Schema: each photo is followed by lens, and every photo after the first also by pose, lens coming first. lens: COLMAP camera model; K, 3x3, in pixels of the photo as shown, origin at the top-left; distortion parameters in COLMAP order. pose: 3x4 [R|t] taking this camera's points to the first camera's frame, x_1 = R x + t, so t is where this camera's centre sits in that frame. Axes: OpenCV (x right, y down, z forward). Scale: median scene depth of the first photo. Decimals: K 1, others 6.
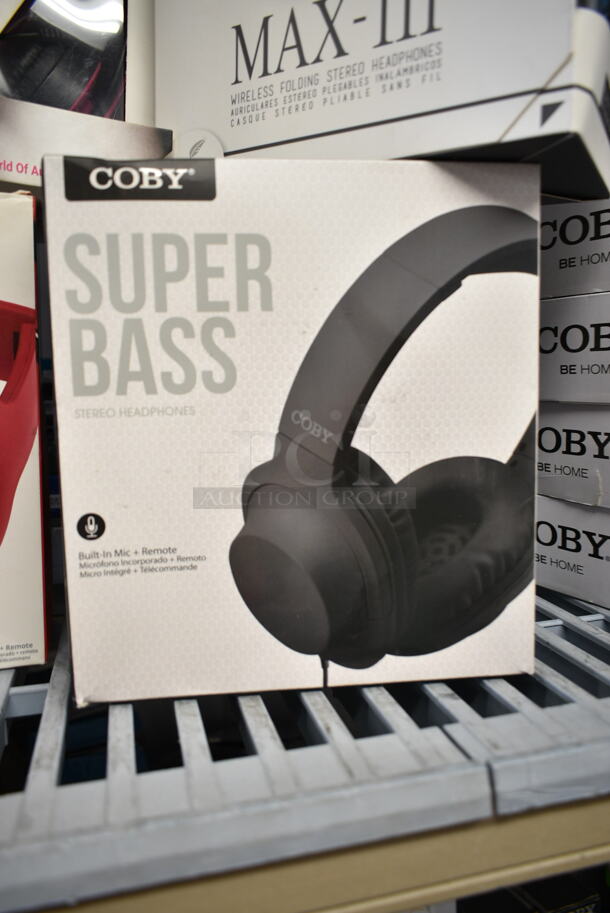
lens RADIAL K [[712.7, 0, 305.0], [0, 712.7, 456.5], [0, 0, 1]] dist [-0.022103, 0.003386]
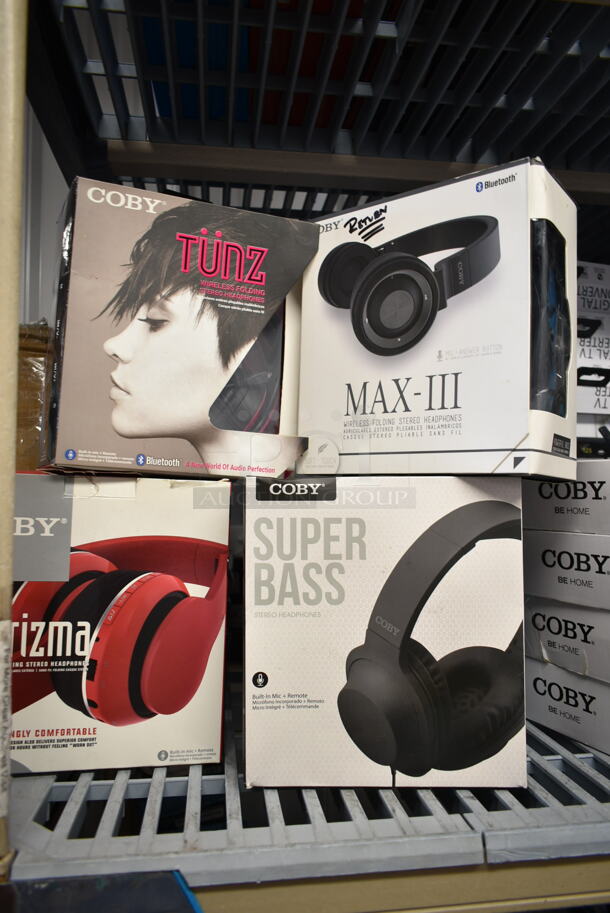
lens RADIAL K [[712.7, 0, 305.0], [0, 712.7, 456.5], [0, 0, 1]] dist [-0.022103, 0.003386]
pose [[0.991586, 0.010835, -0.128998, 0.029730], [-0.032452, 0.985478, -0.166675, -0.152331], [0.125319, 0.169459, 0.977537, -0.781624]]
